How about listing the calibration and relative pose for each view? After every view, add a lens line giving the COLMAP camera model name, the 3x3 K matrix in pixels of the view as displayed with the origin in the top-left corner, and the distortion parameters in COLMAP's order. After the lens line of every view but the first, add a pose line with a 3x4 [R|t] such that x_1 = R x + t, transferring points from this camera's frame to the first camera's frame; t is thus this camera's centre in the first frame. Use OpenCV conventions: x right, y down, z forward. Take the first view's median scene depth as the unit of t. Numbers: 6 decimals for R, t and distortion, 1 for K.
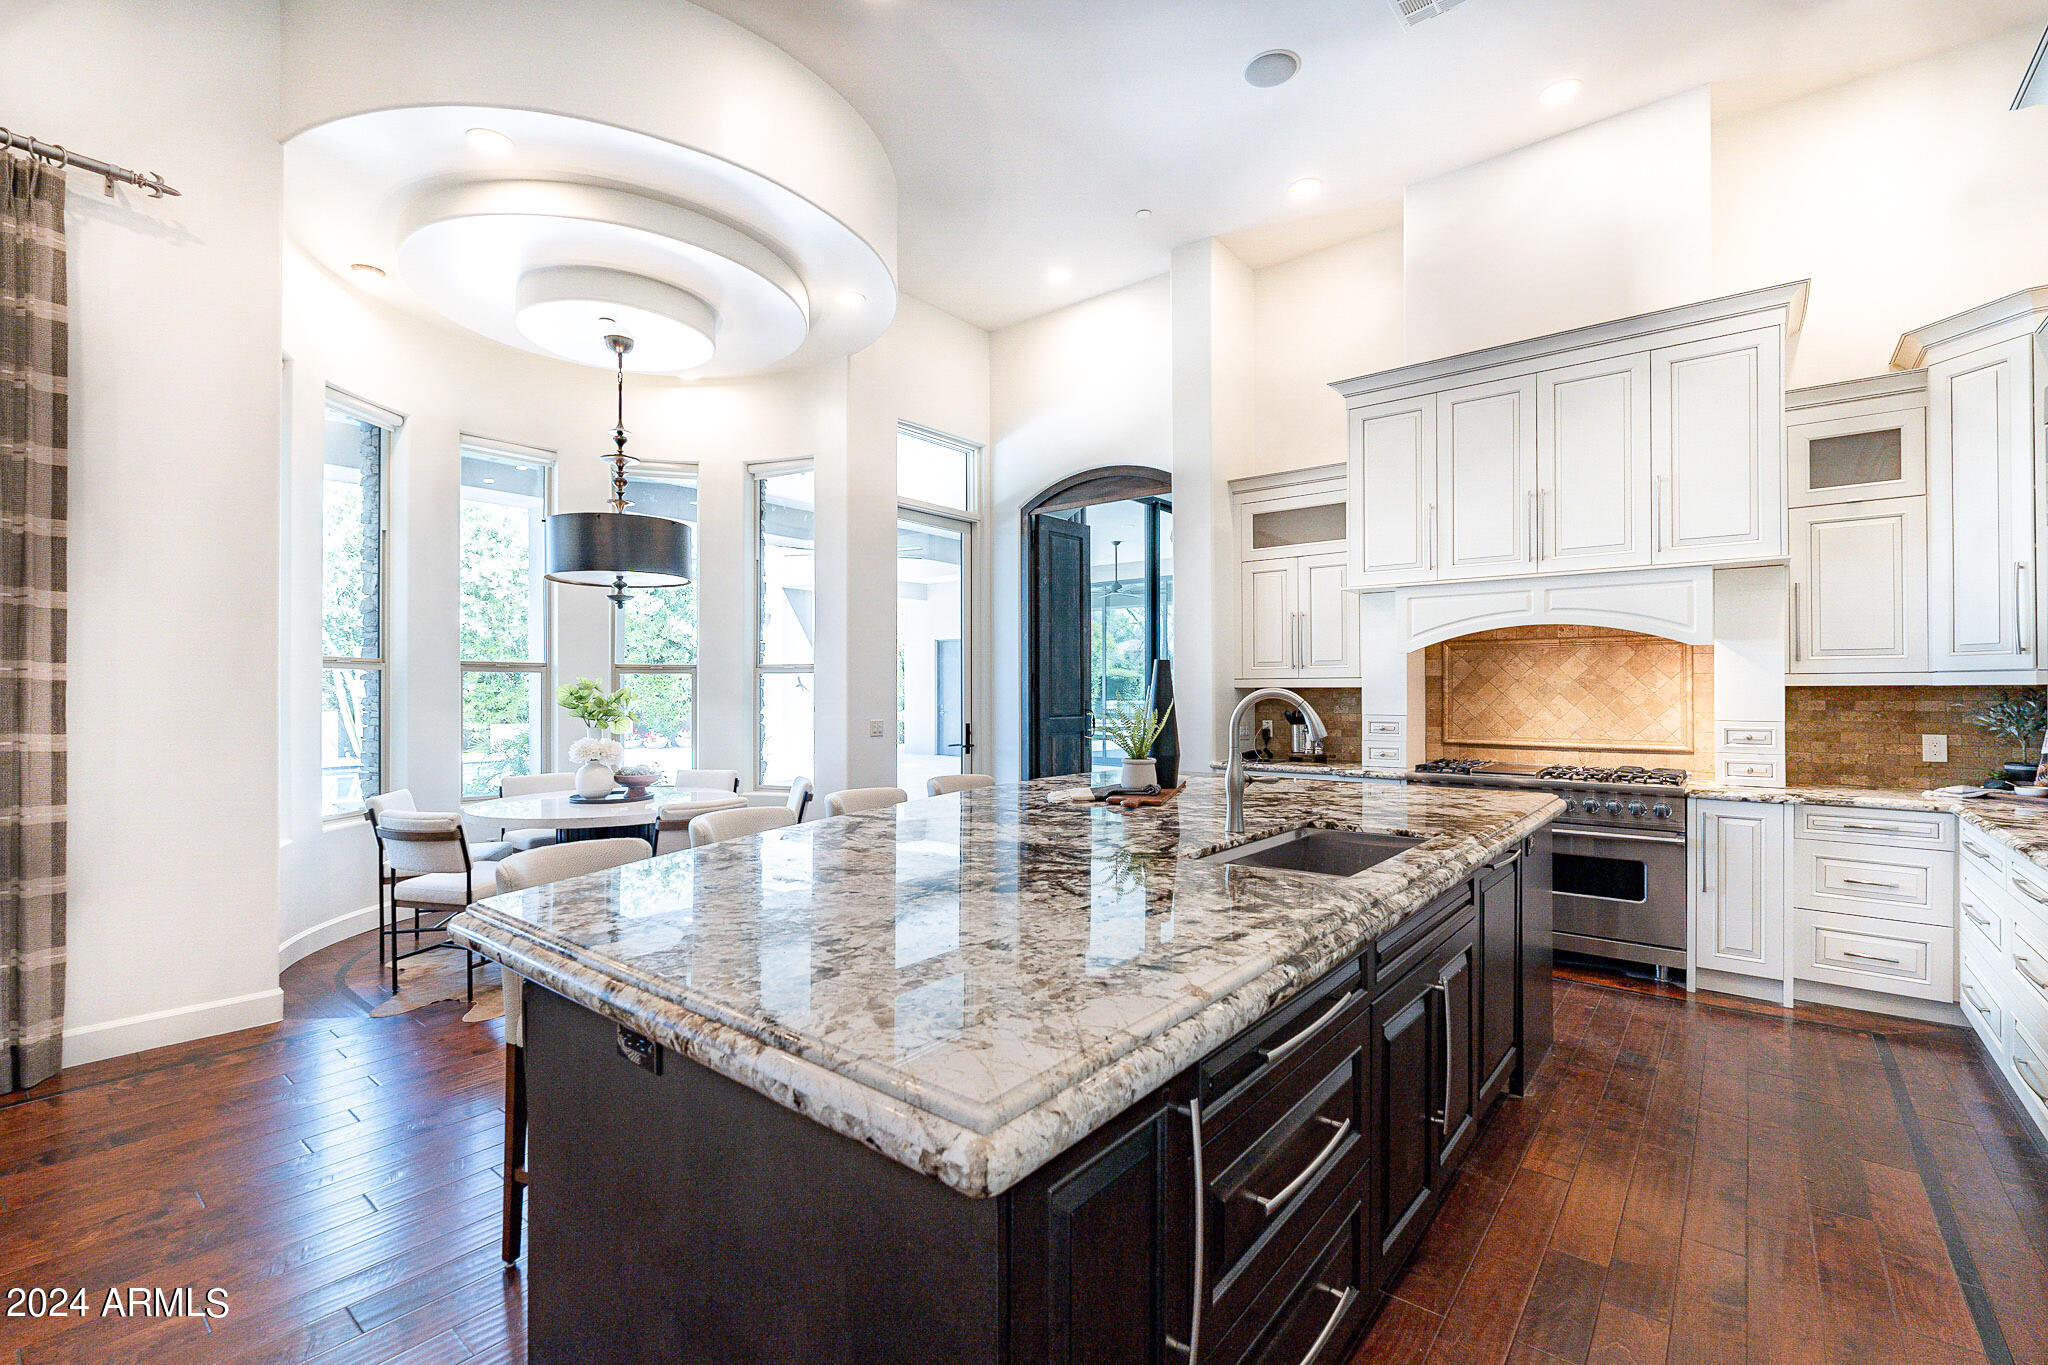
lens RADIAL K [[893.8, 0, 1019.7], [0, 893.8, 677.5], [0, 0, 1]] dist [-0.000833, -0.000189]
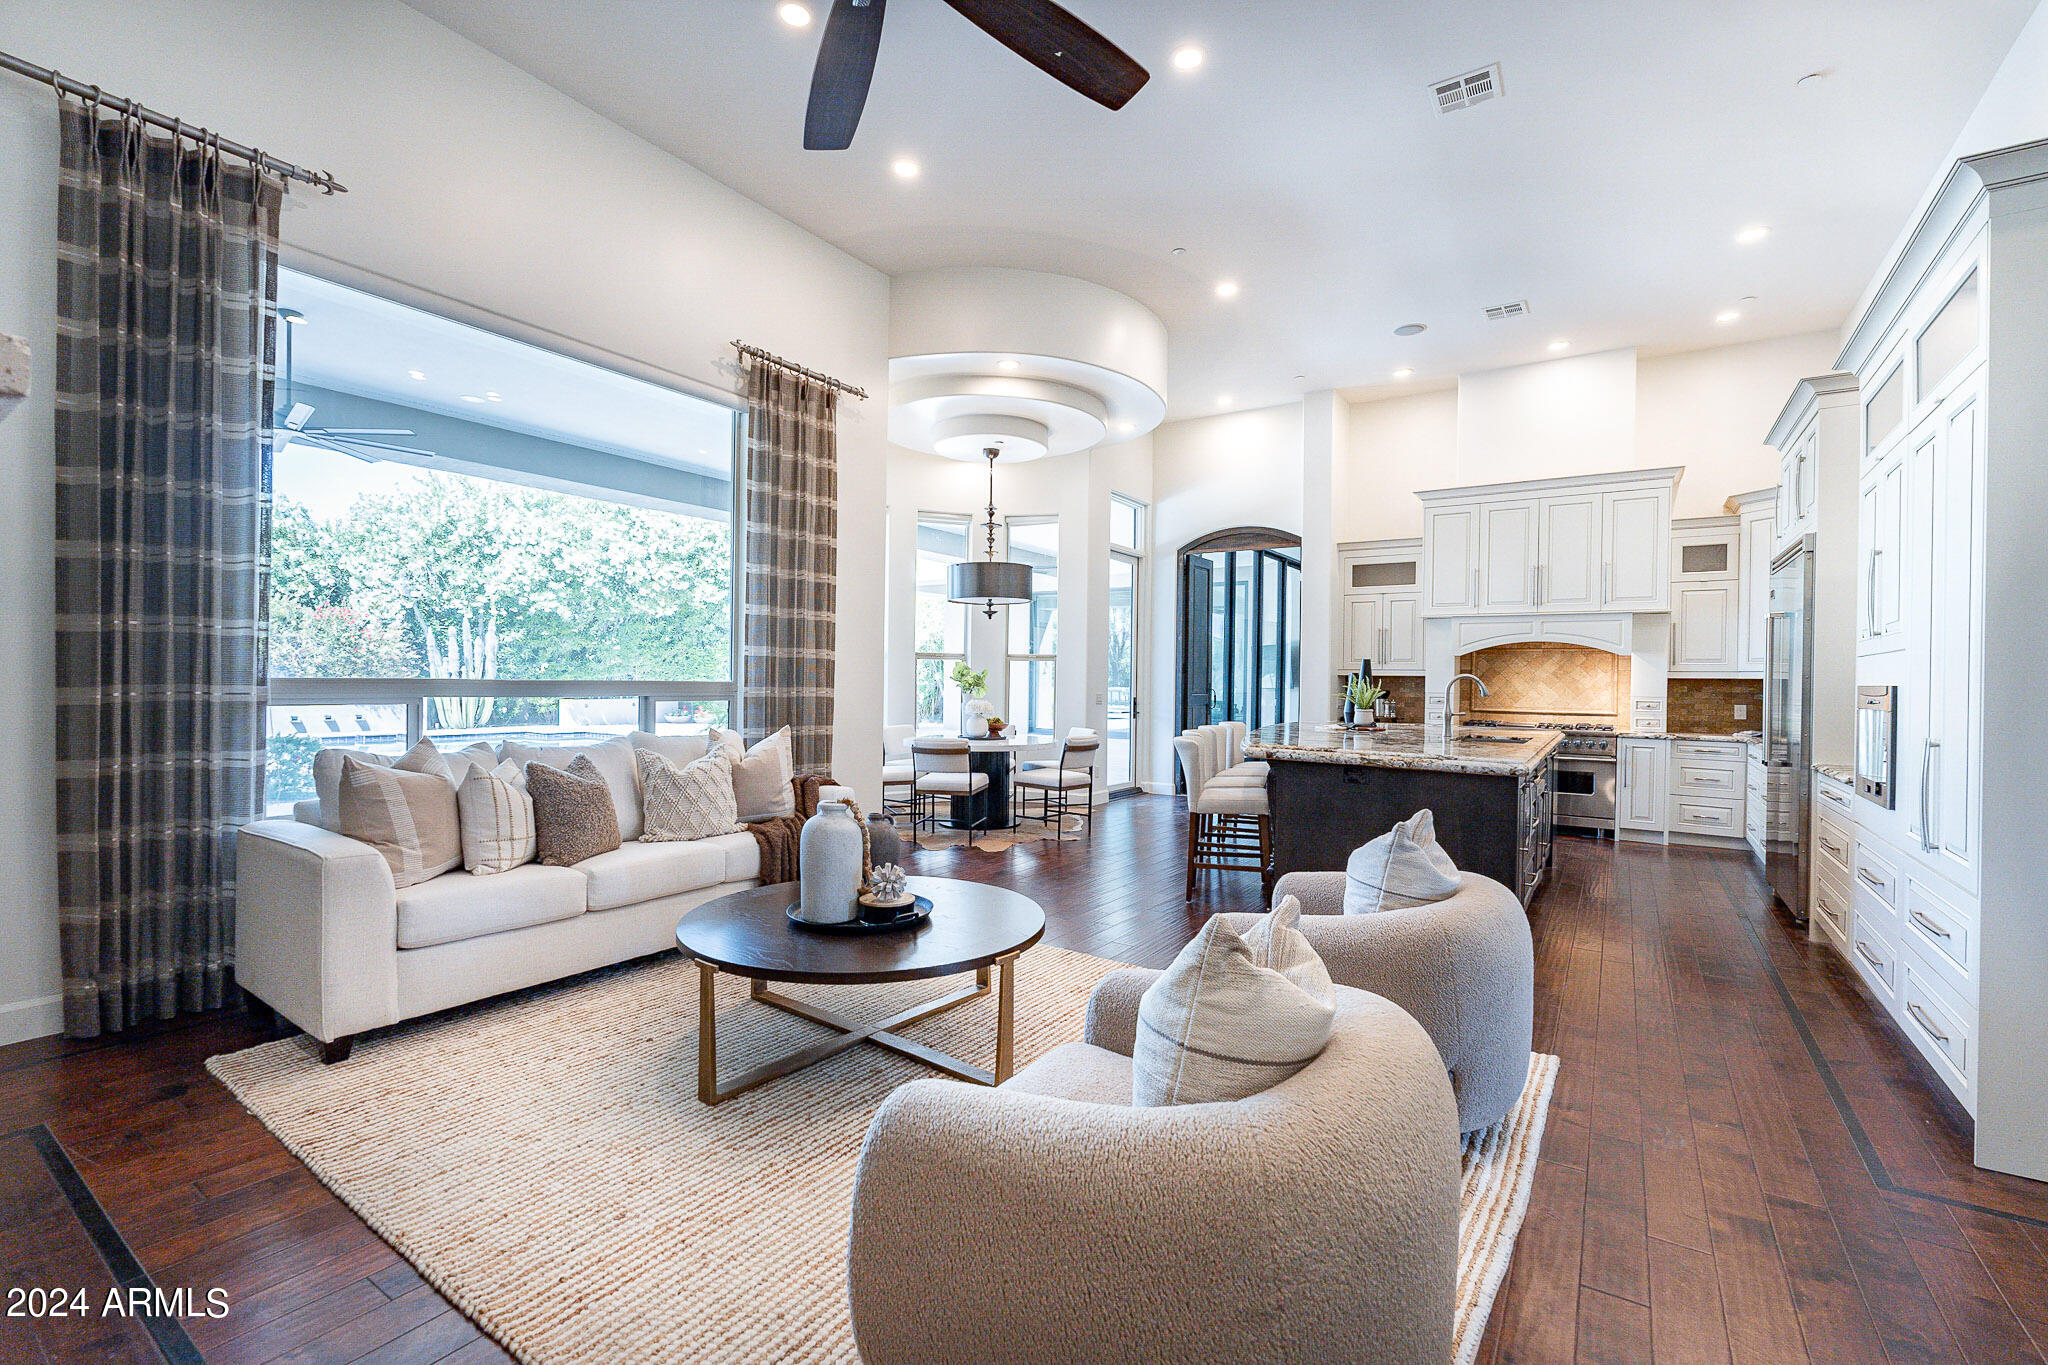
lens RADIAL K [[886.0, 0, 1039.6], [0, 886.0, 674.1], [0, 0, 1]] dist [0.010755, -0.000030]
pose [[0.994233, 0.014980, 0.106185, -0.537650], [-0.016157, 0.999817, 0.010227, 0.002621], [-0.106013, -0.011884, 0.994294, -0.593059]]
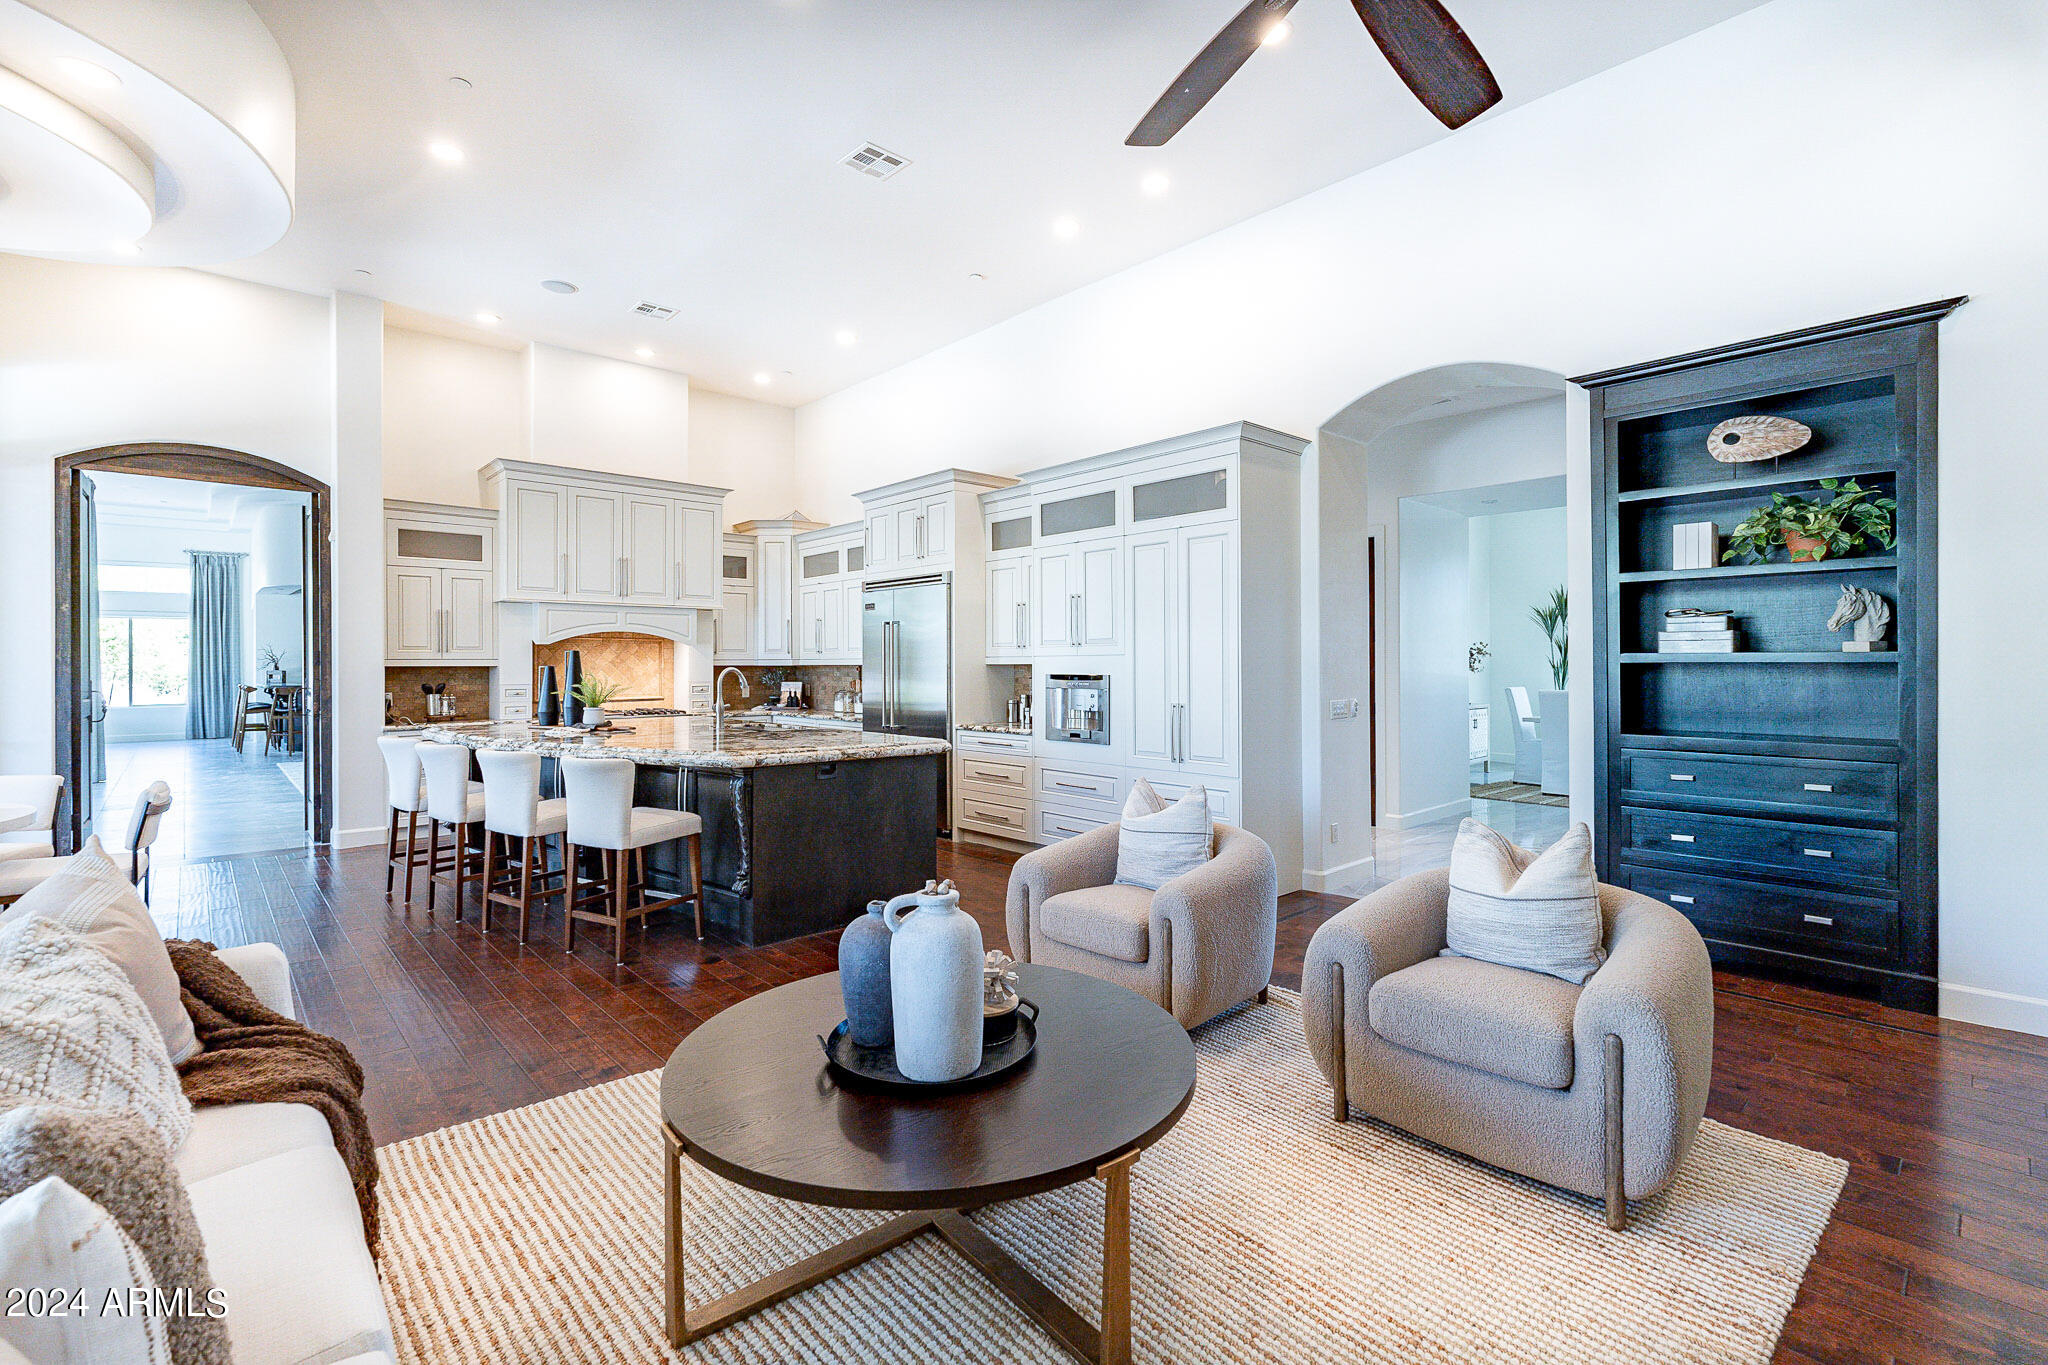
lens RADIAL K [[929.5, 0, 1024.0], [0, 929.5, 682.5], [0, 0, 1]] dist [0.000025, 0.000048]
pose [[0.132557, -0.015118, 0.991060, -1.100698], [-0.005383, 0.999858, 0.015972, 0.009376], [-0.991161, -0.007452, 0.132457, -0.057030]]
